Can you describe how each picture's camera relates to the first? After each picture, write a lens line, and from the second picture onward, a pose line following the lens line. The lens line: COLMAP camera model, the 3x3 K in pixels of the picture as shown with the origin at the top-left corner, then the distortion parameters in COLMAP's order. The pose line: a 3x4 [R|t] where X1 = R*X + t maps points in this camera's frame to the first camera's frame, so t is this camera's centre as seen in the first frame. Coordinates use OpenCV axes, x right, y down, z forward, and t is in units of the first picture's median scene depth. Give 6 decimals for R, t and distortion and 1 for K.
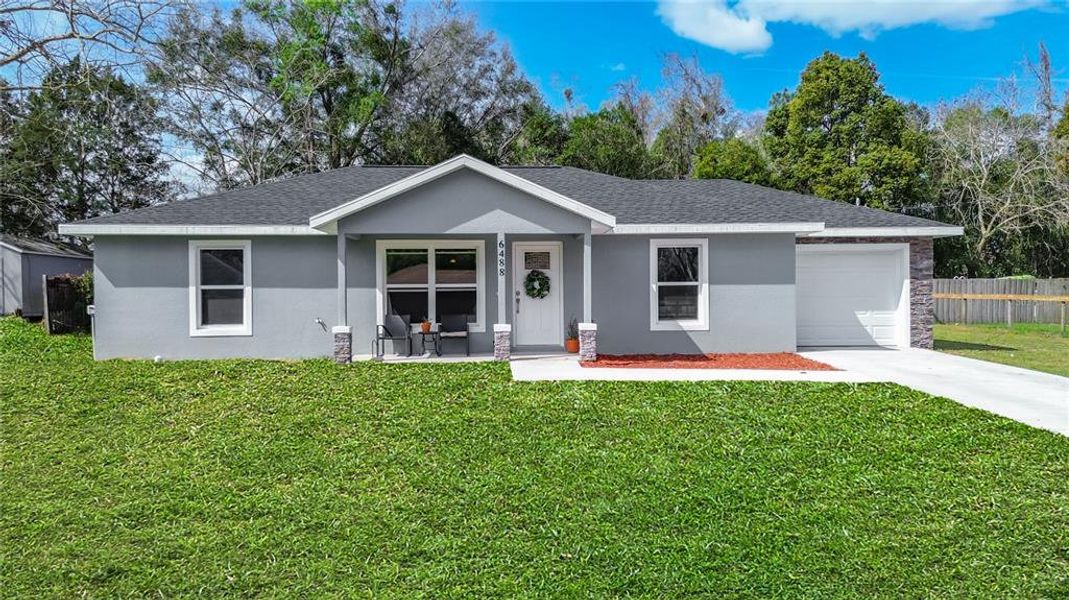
lens RADIAL K [[772.0, 0, 526.5], [0, 772.0, 305.0], [0, 0, 1]] dist [0.052125, -0.020596]
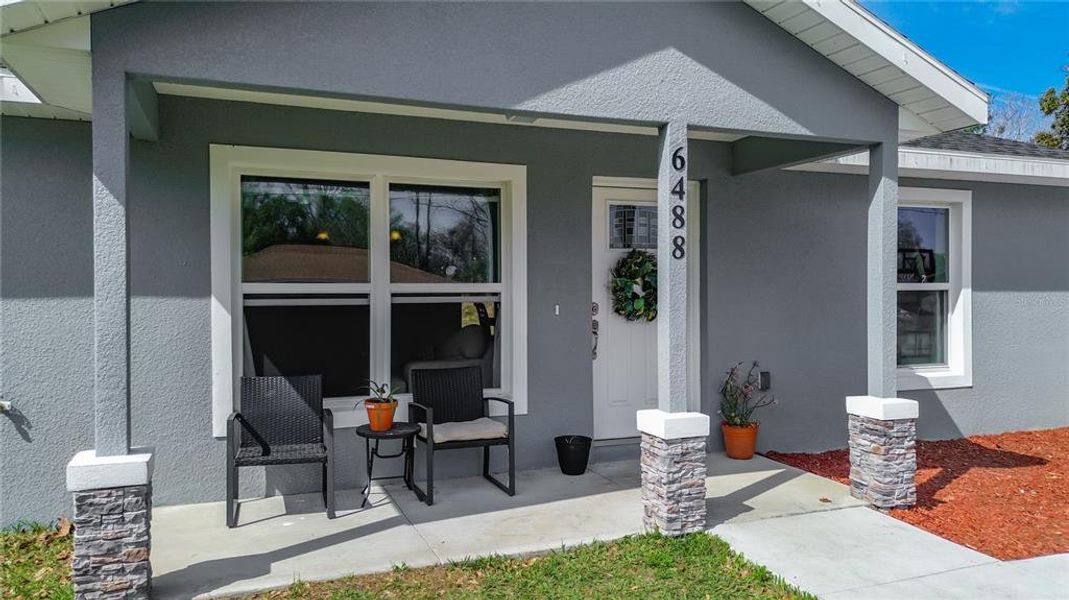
lens RADIAL K [[772.0, 0, 533.4], [0, 772.0, 293.3], [0, 0, 1]] dist [0.052125, -0.020596]
pose [[0.940407, 0.003578, 0.340031, -0.177223], [0.001869, 0.999875, -0.015688, -0.017049], [-0.340045, 0.015388, 0.940283, 0.651222]]
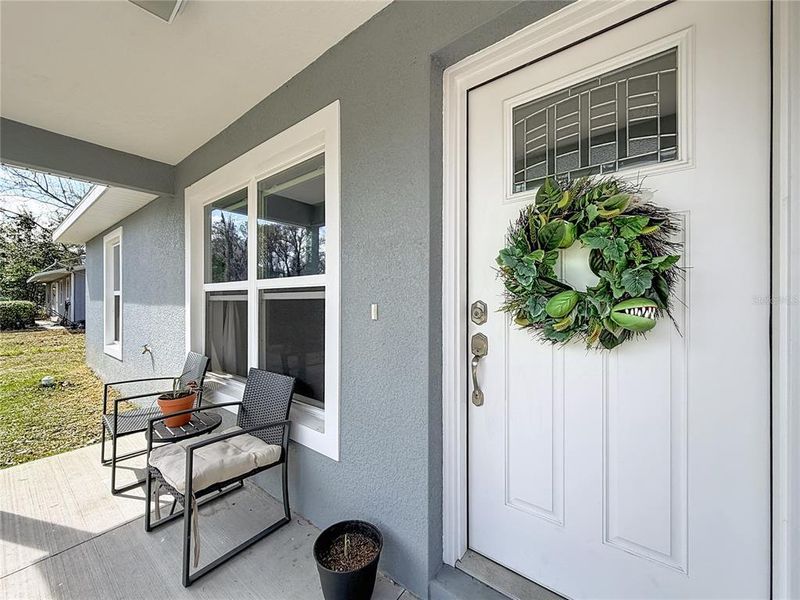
lens RADIAL K [[325.1, 0, 400.7], [0, 325.1, 300.5], [0, 0, 1]] dist [-0.003457, 0.000320]
pose [[0.760913, 0.007781, -0.648807, 0.031438], [-0.017180, 0.999819, -0.008159, -0.017413], [0.648627, 0.017355, 0.760909, 0.933757]]
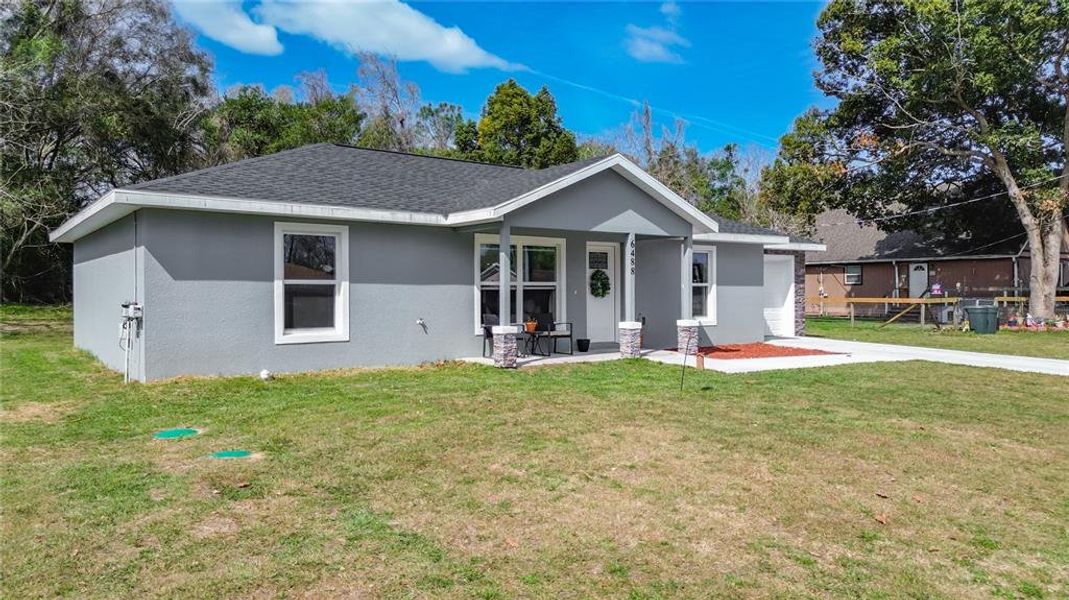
lens RADIAL K [[772.0, 0, 530.5], [0, 772.0, 298.8], [0, 0, 1]] dist [0.052125, -0.020596]
pose [[0.823418, 0.001682, 0.567433, -0.657995], [0.004699, 0.999941, -0.009782, 0.003302], [-0.567416, 0.010721, 0.823361, 0.206744]]
